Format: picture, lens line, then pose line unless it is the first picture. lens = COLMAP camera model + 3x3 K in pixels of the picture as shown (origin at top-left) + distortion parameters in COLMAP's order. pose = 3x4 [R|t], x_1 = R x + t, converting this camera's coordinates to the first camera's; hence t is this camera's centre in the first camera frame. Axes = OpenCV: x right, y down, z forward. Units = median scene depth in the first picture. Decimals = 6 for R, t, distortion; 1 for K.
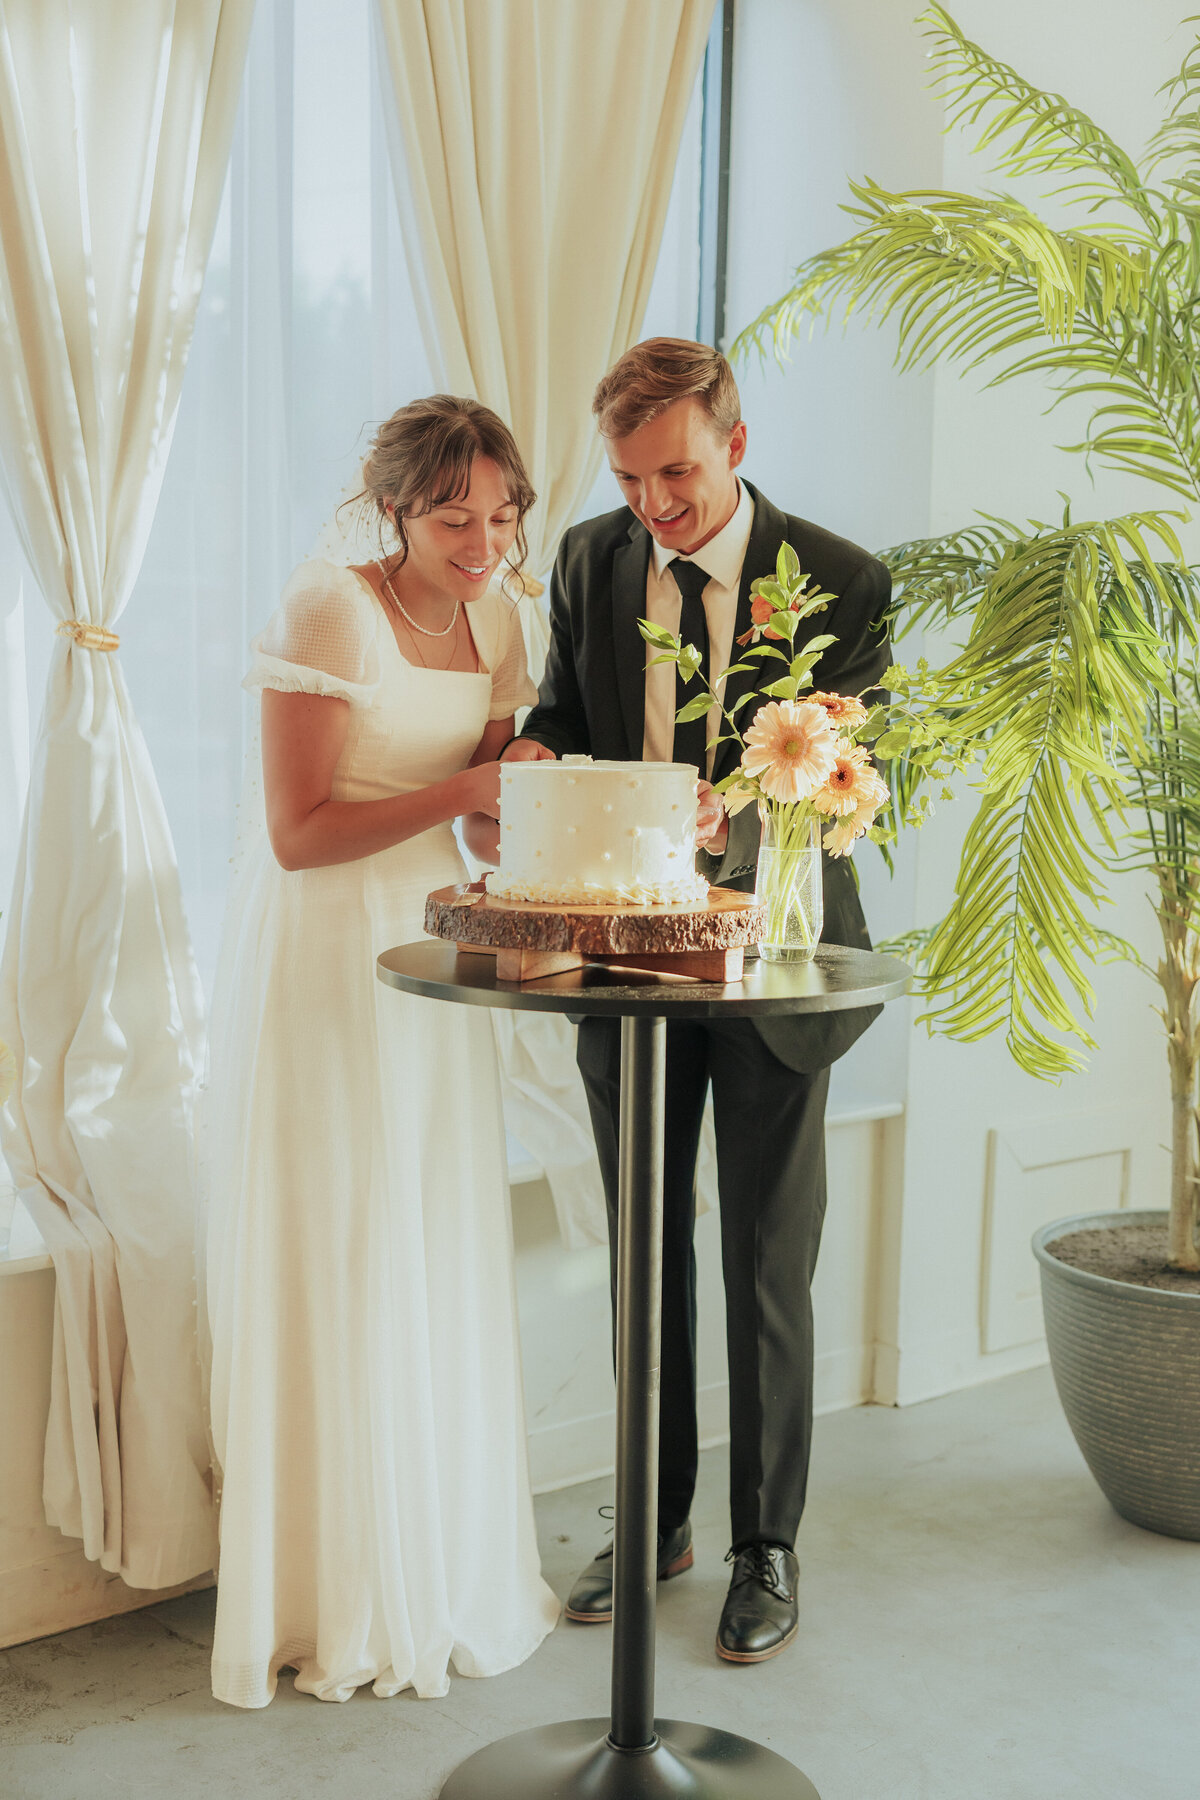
lens RADIAL K [[2129.9, 0, 600.0], [0, 2129.9, 900.0], [0, 0, 1]] dist [0.022658, 0.000213]
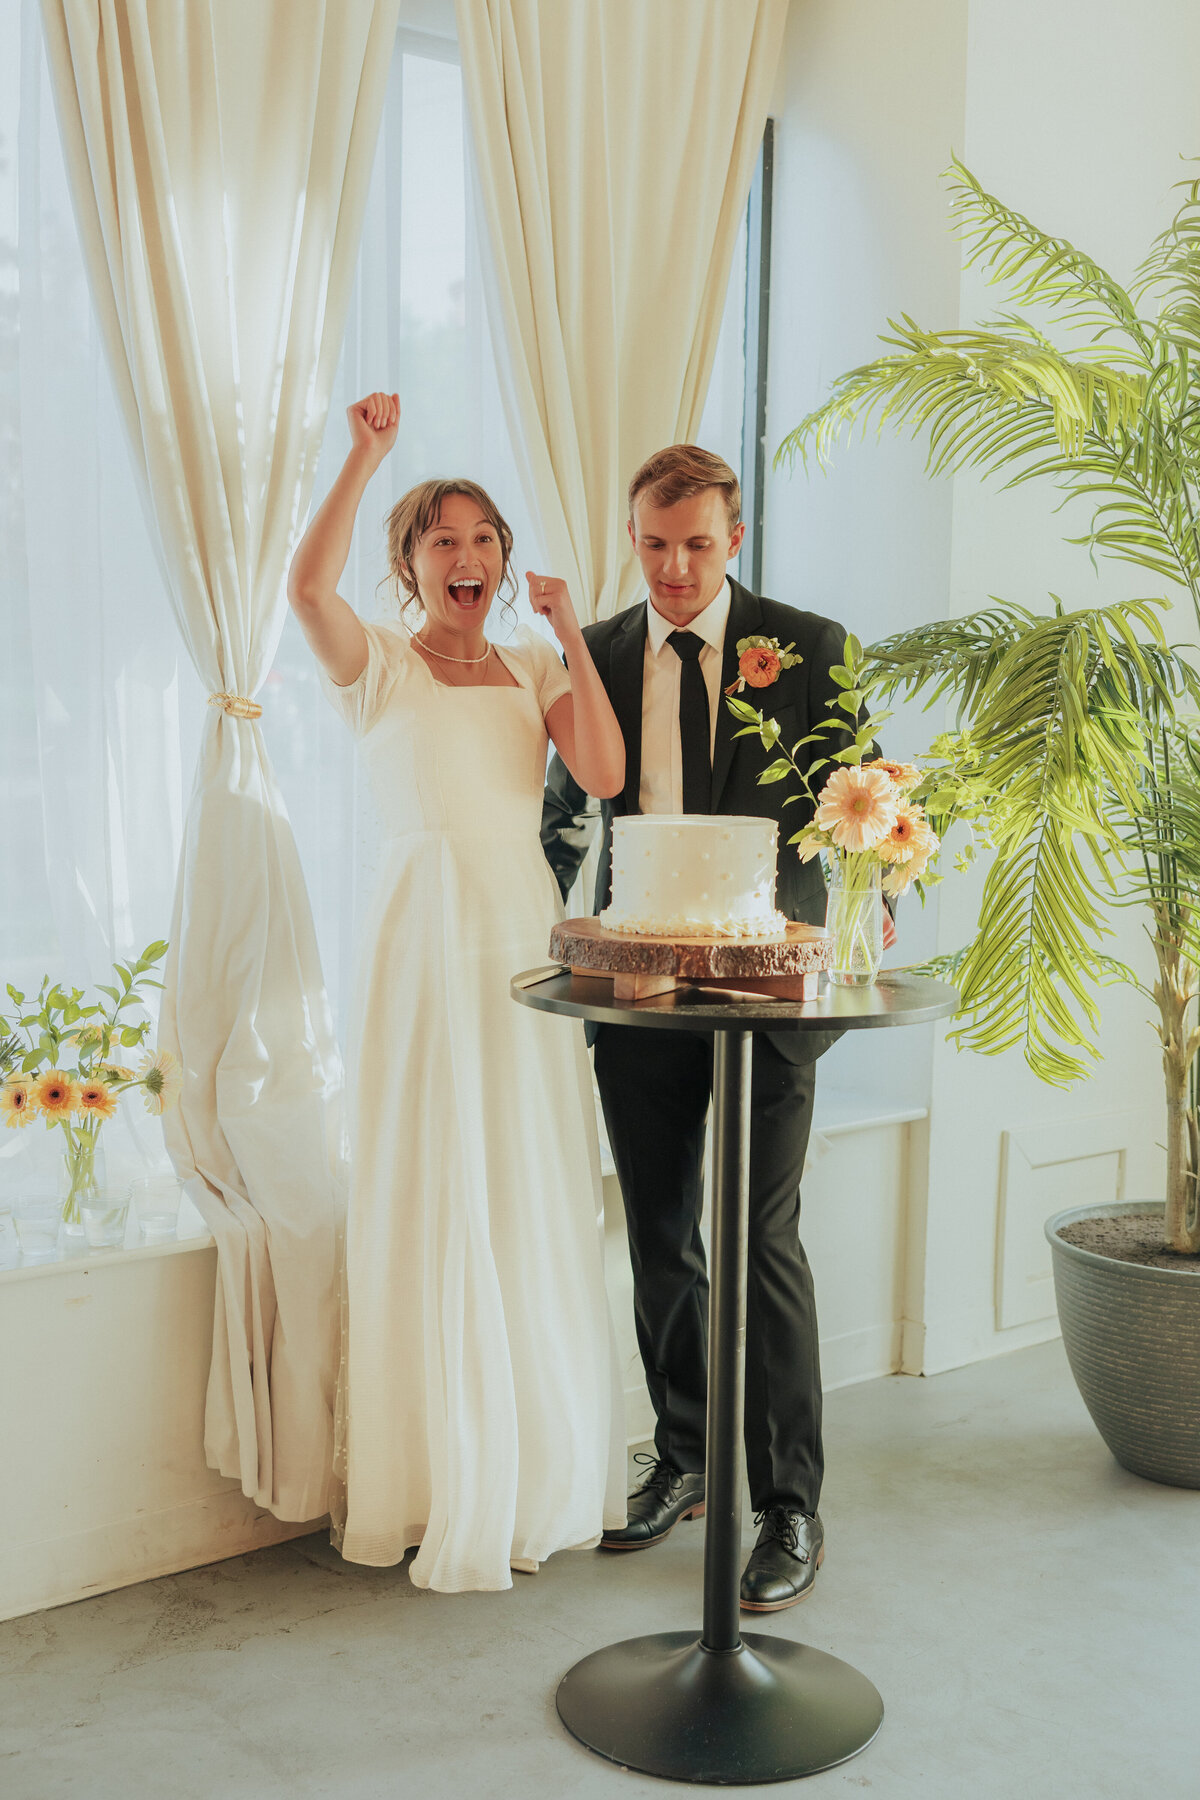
lens RADIAL K [[1956.8, 0, 600.0], [0, 1956.8, 900.0], [0, 0, 1]] dist [0.010436, 0.017916]
pose [[0.999941, -0.003203, -0.010350, -0.029937], [0.003051, 0.999887, -0.014731, -0.001681], [0.010396, 0.014698, 0.999838, -0.068353]]
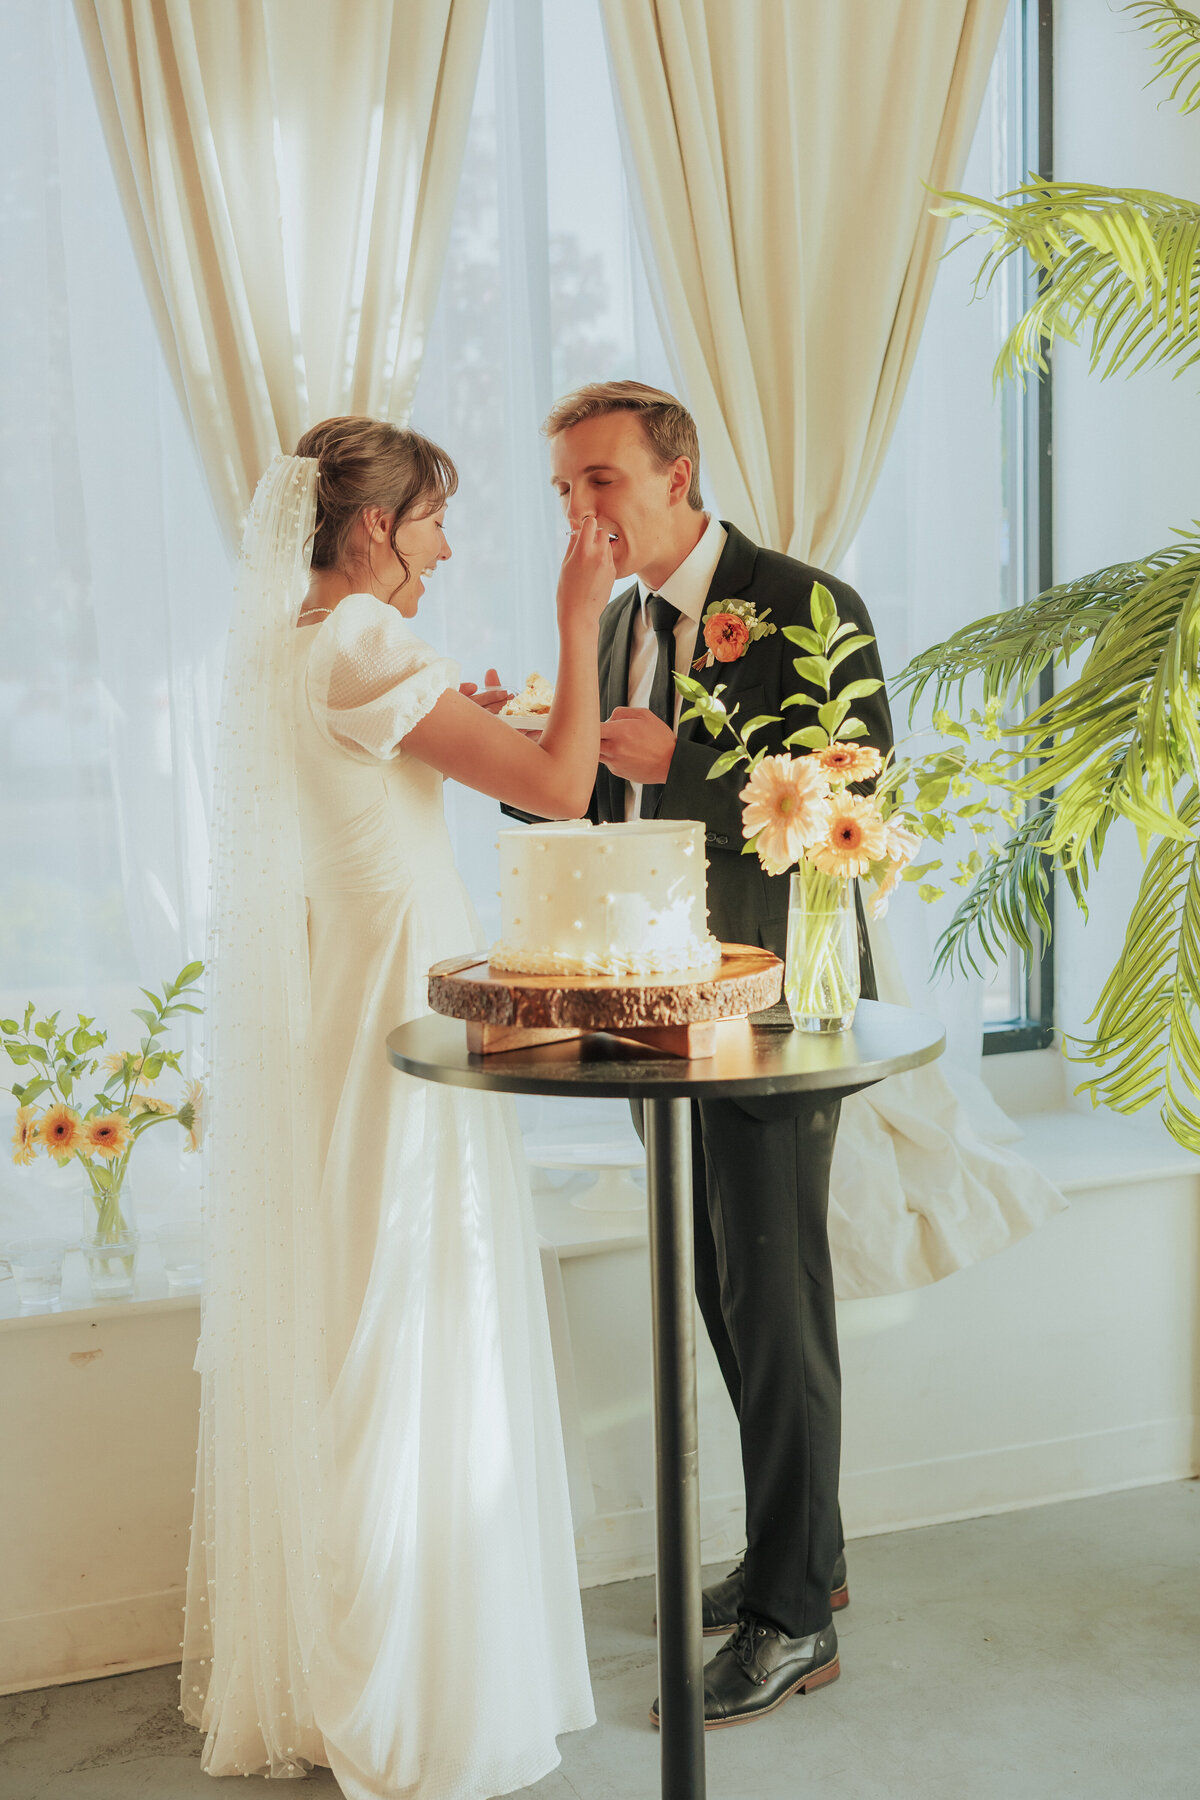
lens RADIAL K [[2051.4, 0, 597.1], [0, 2051.4, 932.7], [0, 0, 1]] dist [0.004557, 0.033301]
pose [[0.951356, -0.001895, -0.308088, 0.202156], [0.005243, 0.999936, 0.010040, -0.017845], [0.308049, -0.011167, 0.951305, 0.084820]]
